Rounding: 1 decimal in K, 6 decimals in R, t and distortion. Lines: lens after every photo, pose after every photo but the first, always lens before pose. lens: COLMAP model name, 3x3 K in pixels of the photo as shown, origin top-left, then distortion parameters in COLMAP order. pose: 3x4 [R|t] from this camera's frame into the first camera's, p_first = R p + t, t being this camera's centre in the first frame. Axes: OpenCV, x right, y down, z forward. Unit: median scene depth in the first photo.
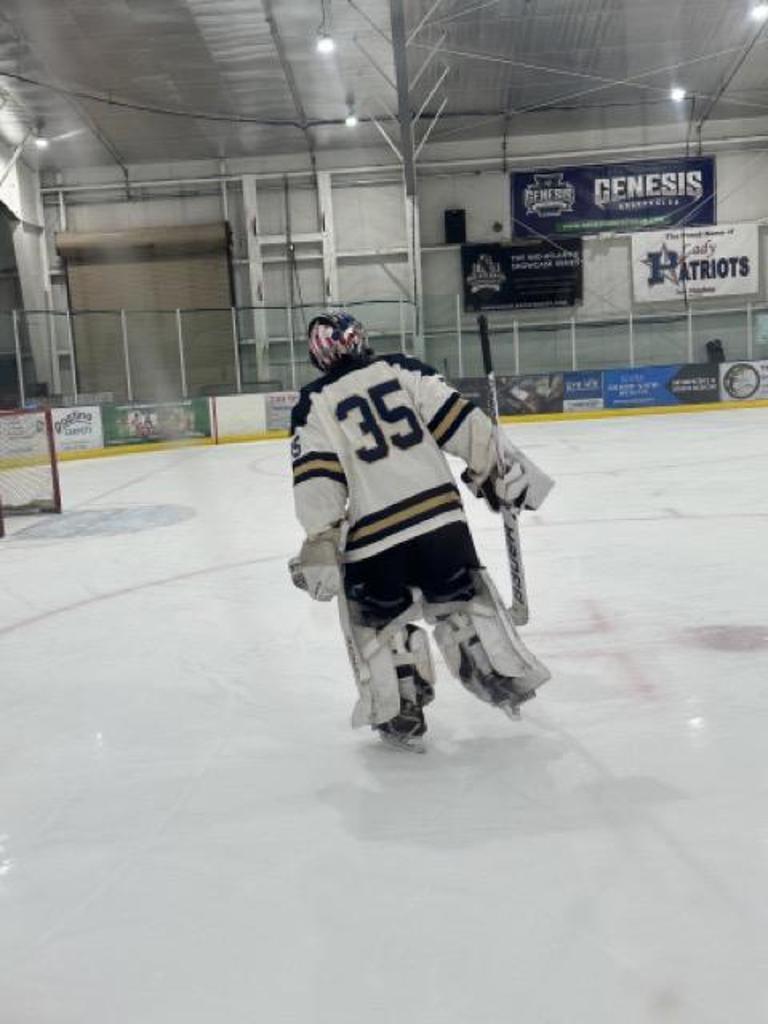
lens RADIAL K [[1176.8, 0, 384.0], [0, 1176.8, 512.0], [0, 0, 1]] dist [0.071429, -0.054296]
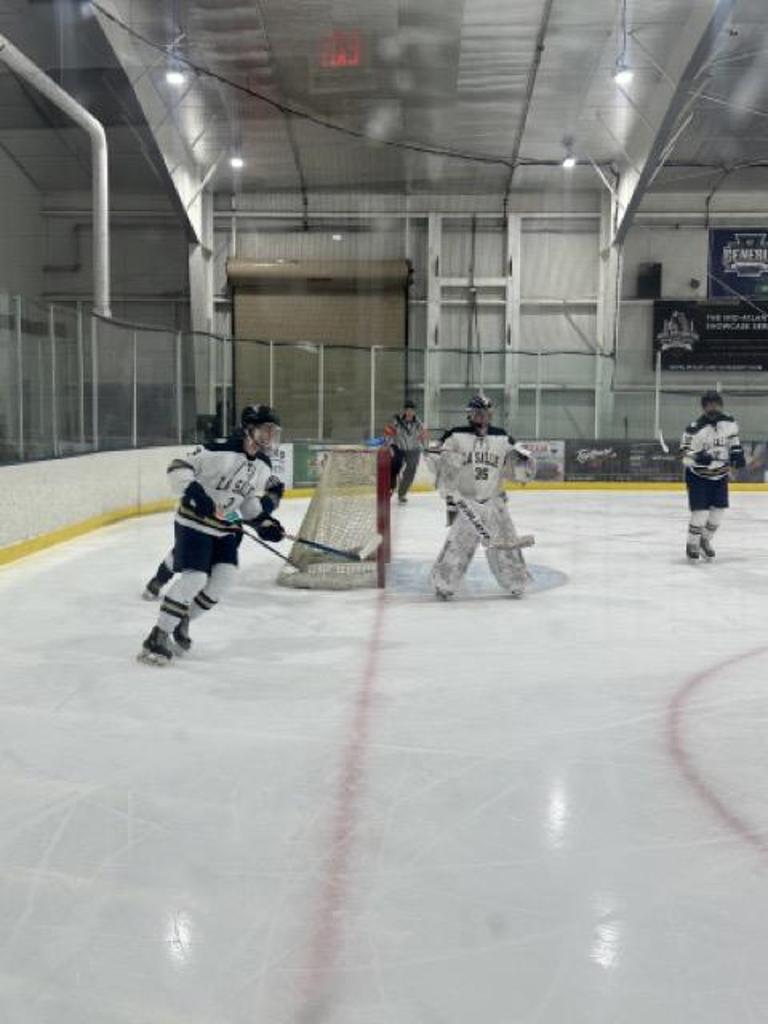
lens RADIAL K [[1176.8, 0, 384.0], [0, 1176.8, 512.0], [0, 0, 1]] dist [0.071429, -0.054296]
pose [[0.997558, 0.067630, 0.017449, -0.156236], [-0.066814, 0.996806, -0.043738, 0.000183], [-0.020352, 0.042465, 0.998891, 0.059796]]
